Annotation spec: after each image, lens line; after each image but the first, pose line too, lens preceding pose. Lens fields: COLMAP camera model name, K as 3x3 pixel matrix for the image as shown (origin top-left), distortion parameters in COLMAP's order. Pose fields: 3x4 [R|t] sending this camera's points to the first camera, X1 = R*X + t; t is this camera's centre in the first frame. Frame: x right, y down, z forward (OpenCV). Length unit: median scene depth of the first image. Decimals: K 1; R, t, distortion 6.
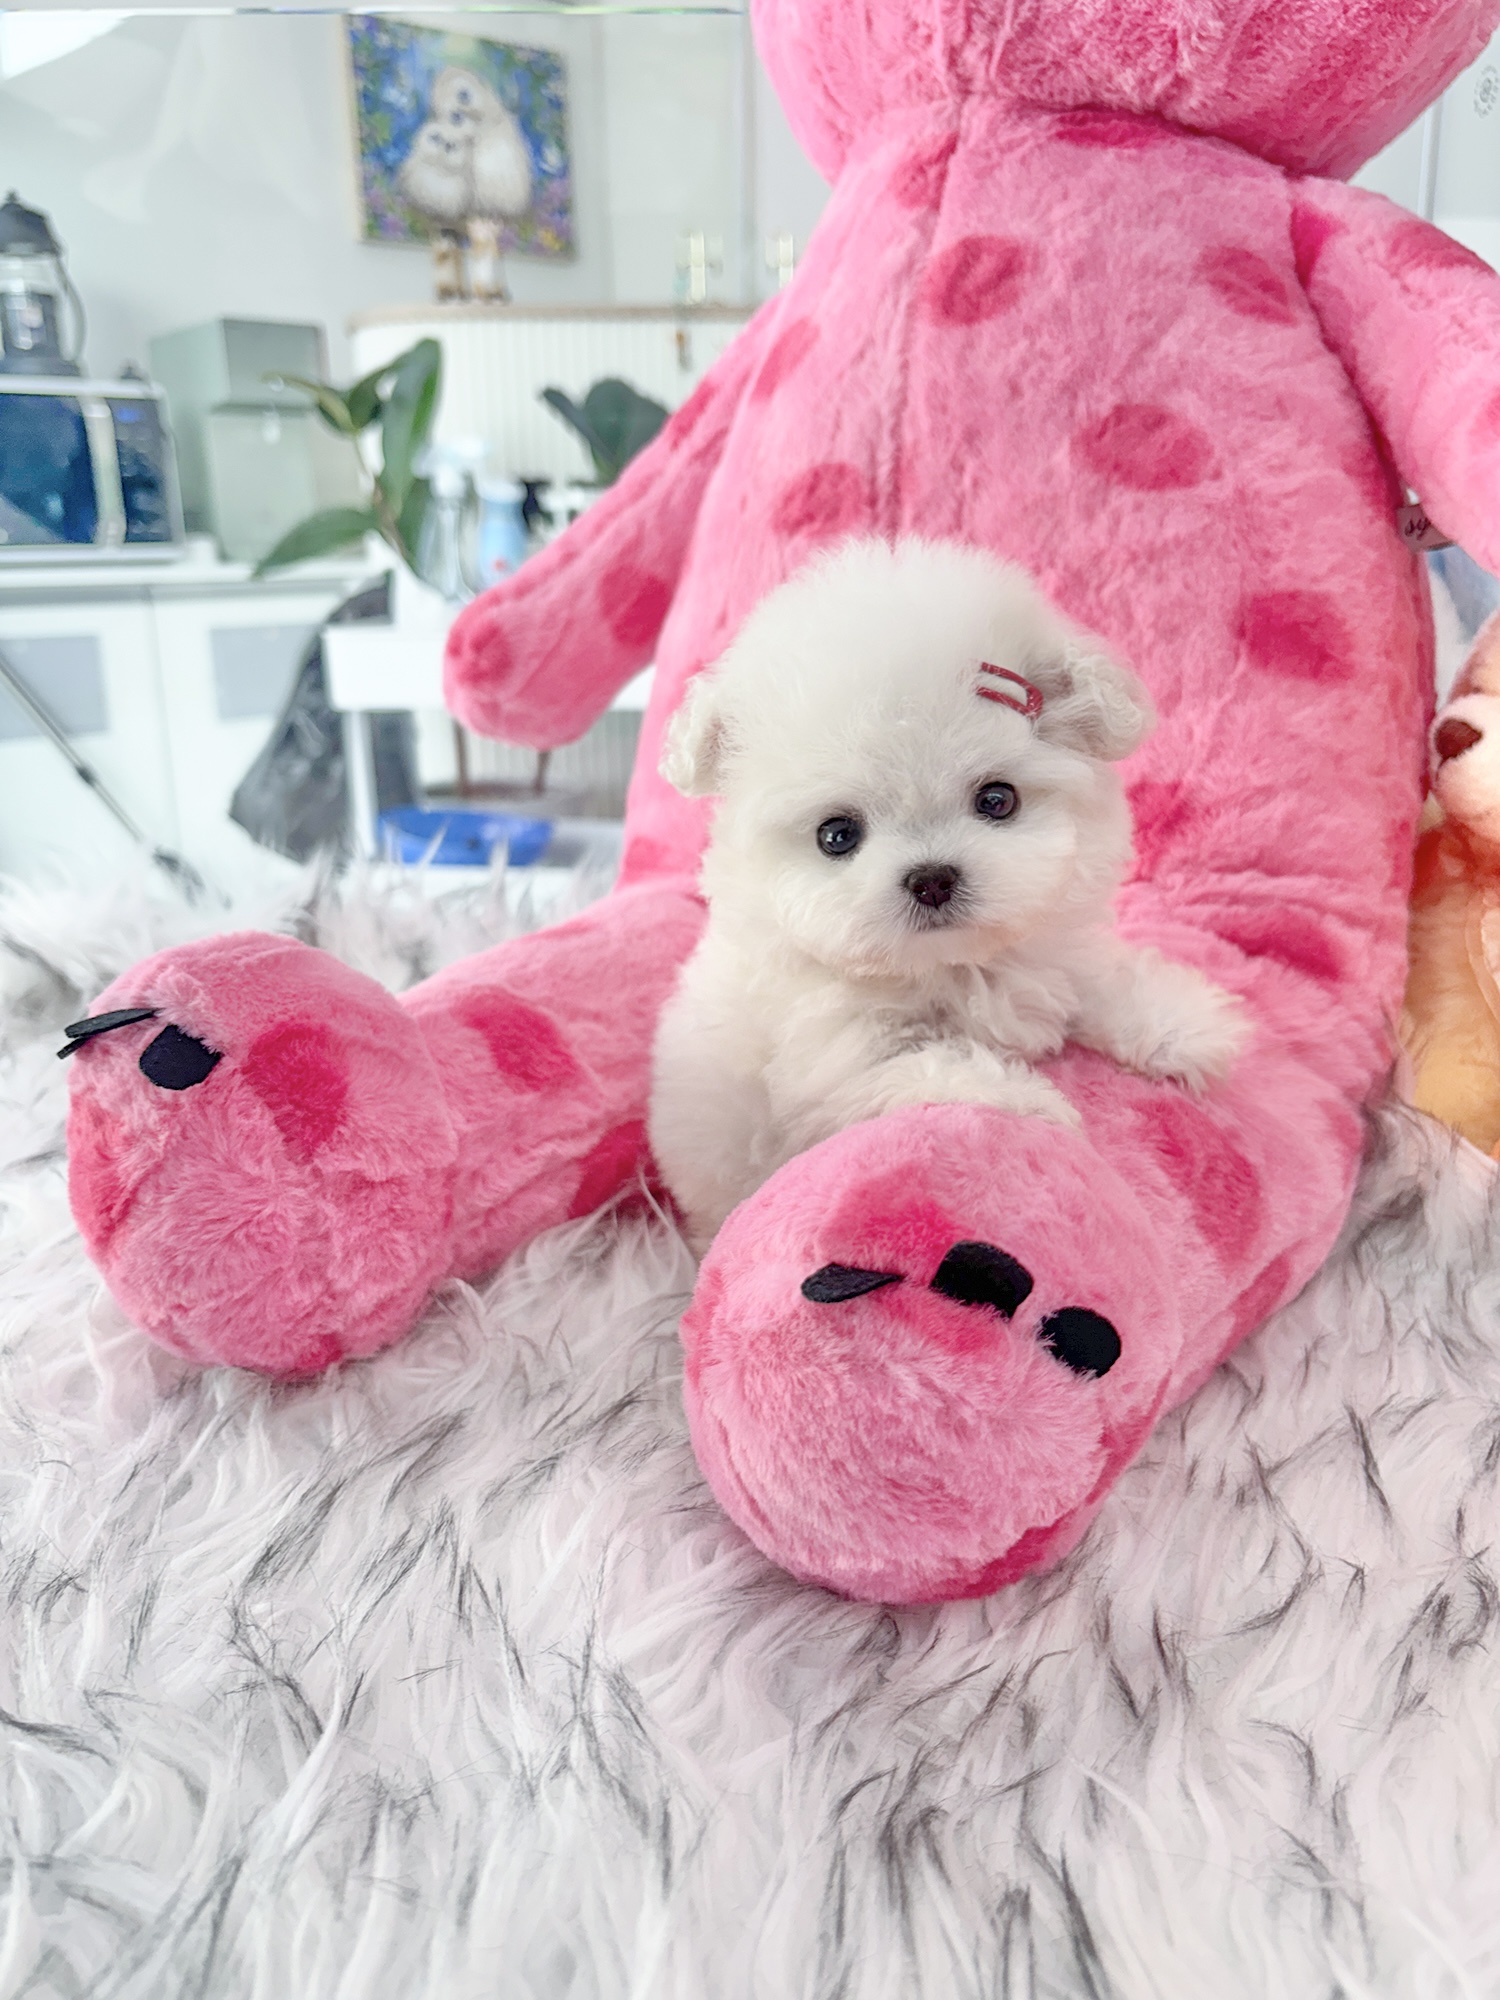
lens RADIAL K [[1524.7, 0, 751.4], [0, 1524.7, 1011.4], [0, 0, 1]] dist [0.027325, -0.038835]
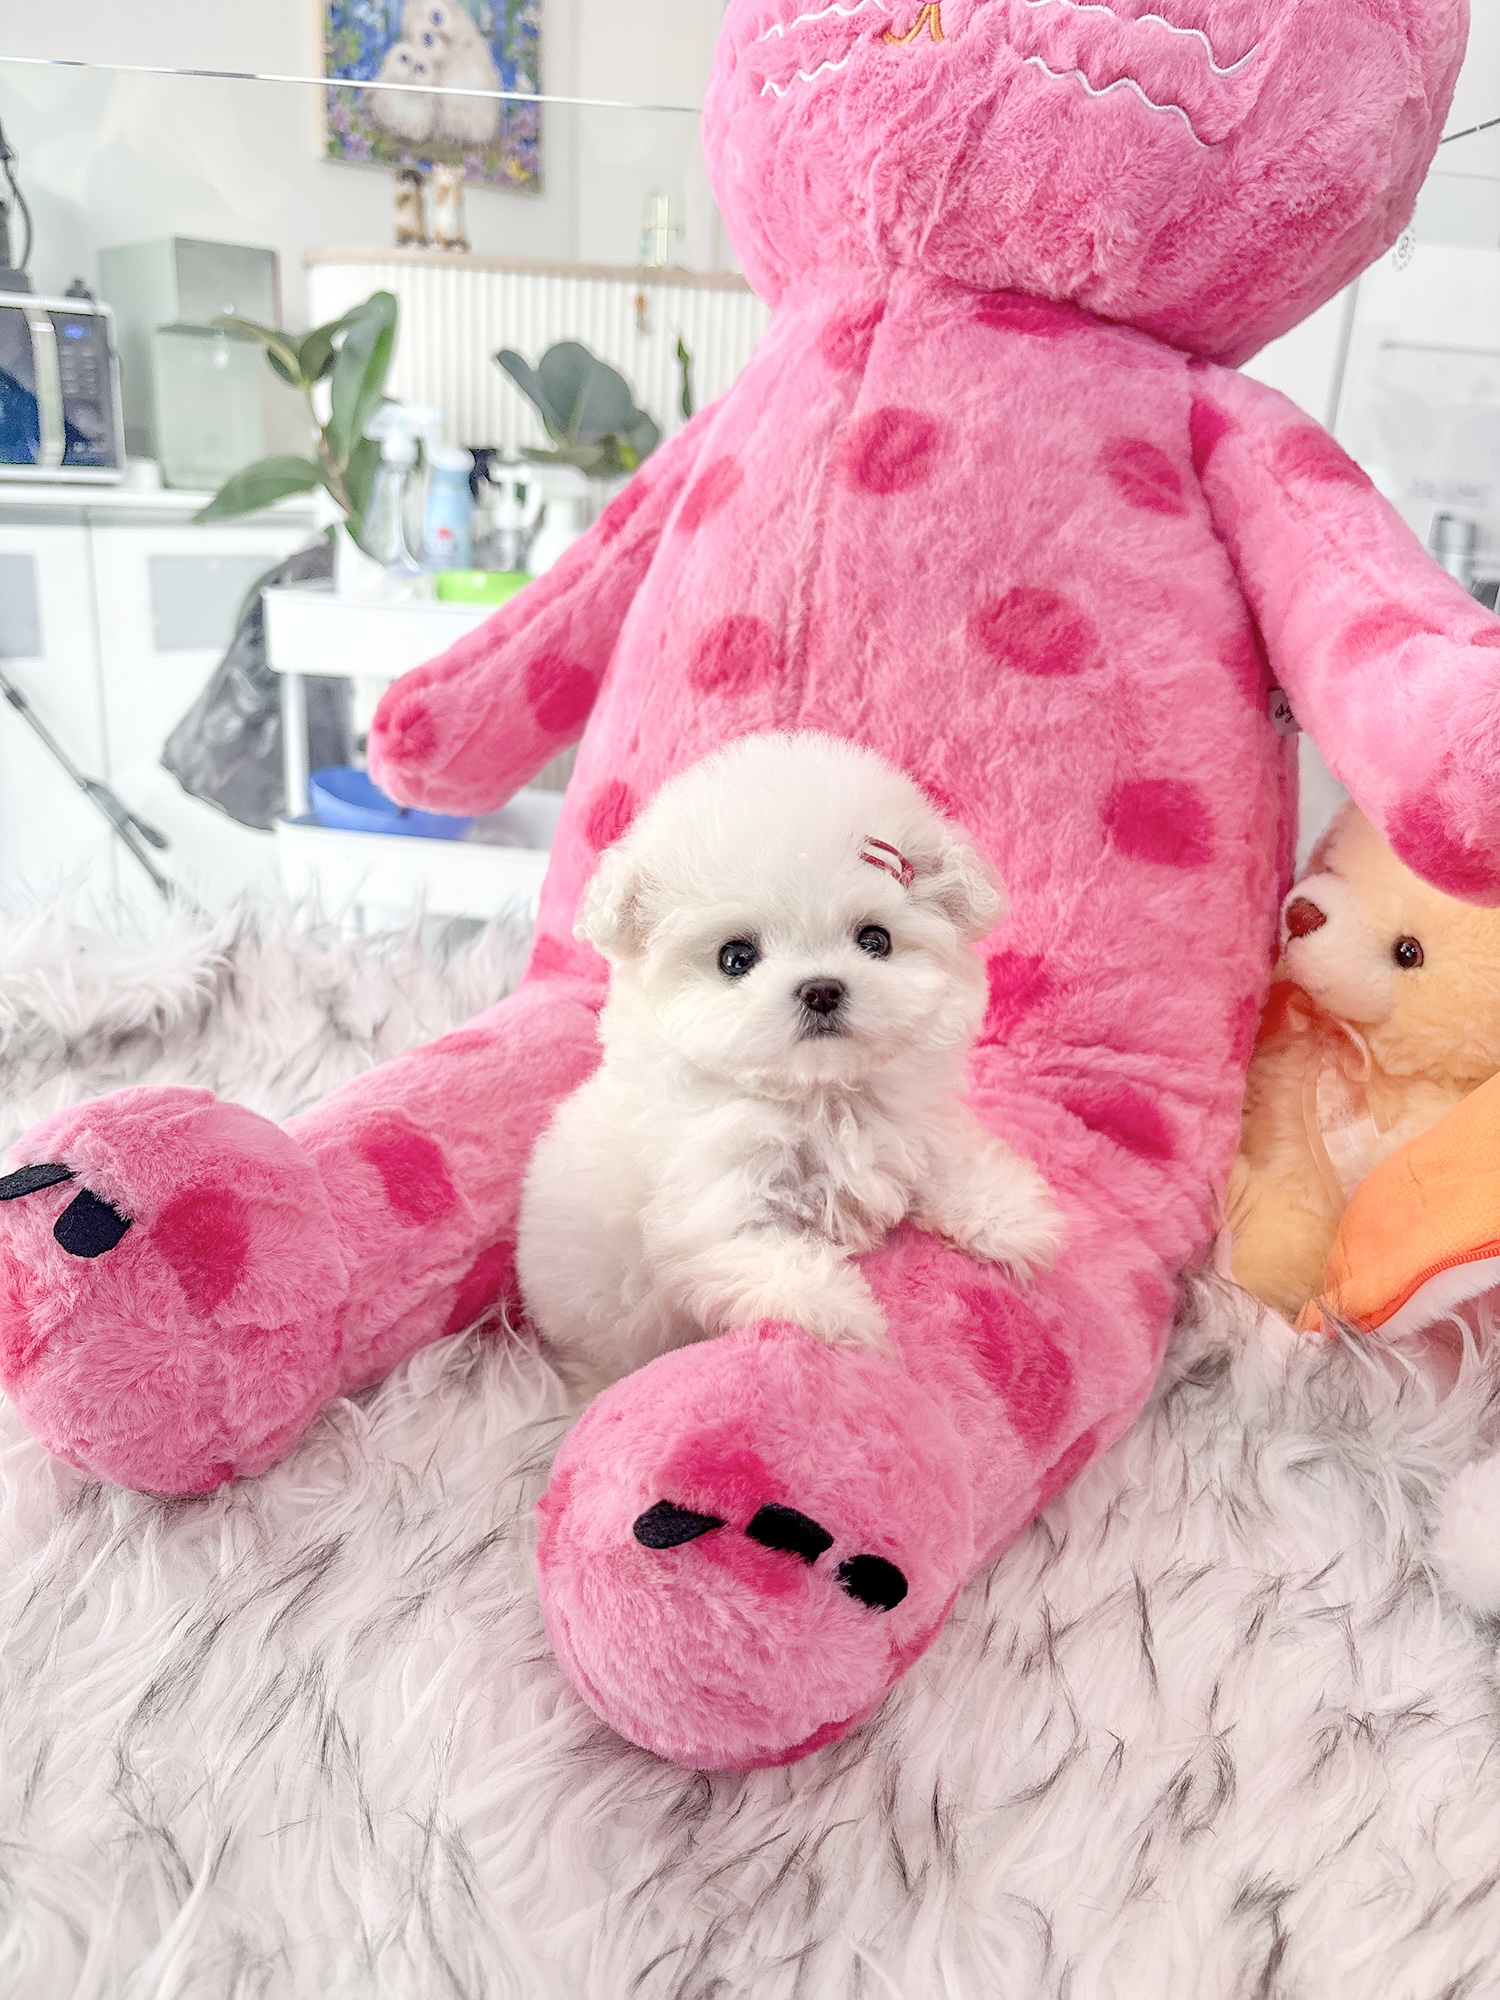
lens RADIAL K [[1524.7, 0, 738.4], [0, 1524.7, 1003.5], [0, 0, 1]] dist [0.027325, -0.038835]
pose [[0.997525, 0.058667, 0.038761, 0.025316], [-0.060320, 0.997254, 0.042959, -0.152135], [-0.036134, -0.045191, 0.998325, -0.073290]]
